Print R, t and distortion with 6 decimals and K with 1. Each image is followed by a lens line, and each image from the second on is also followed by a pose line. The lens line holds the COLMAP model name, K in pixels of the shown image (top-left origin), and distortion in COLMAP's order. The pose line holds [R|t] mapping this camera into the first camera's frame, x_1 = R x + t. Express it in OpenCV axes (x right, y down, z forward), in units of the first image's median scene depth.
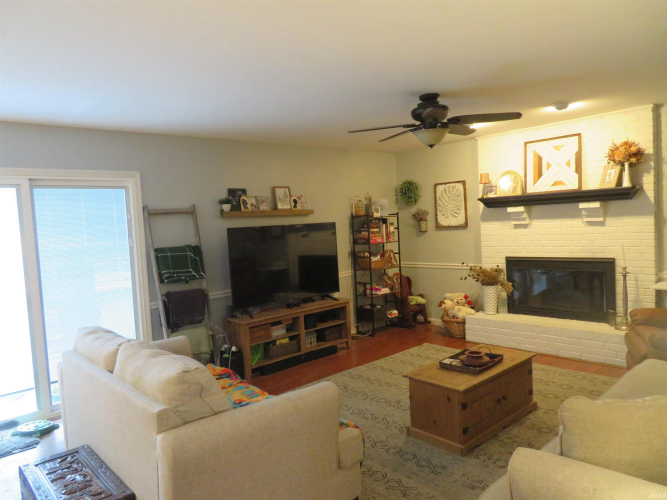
lens RADIAL K [[477.1, 0, 329.9], [0, 477.1, 253.9], [0, 0, 1]] dist [-0.014628, 0.010363]
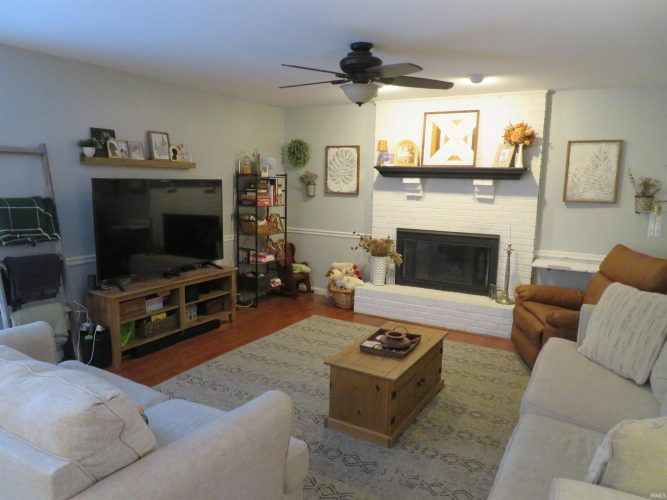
lens RADIAL K [[477.1, 0, 330.3], [0, 477.1, 252.5], [0, 0, 1]] dist [-0.014628, 0.010363]
pose [[0.949026, 0.027965, 0.313954, -0.078443], [-0.053867, 0.995793, 0.074131, -0.010262], [-0.310560, -0.087264, 0.946540, 0.111357]]
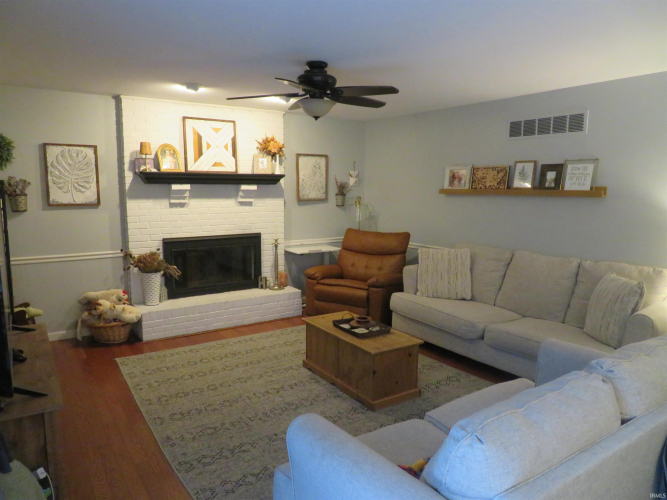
lens RADIAL K [[477.1, 0, 330.9], [0, 477.1, 251.9], [0, 0, 1]] dist [-0.014628, 0.010363]
pose [[0.139849, -0.076893, 0.987183, -0.529805], [0.053247, 0.996122, 0.070046, -0.017155], [-0.988740, 0.042768, 0.143401, 0.610264]]
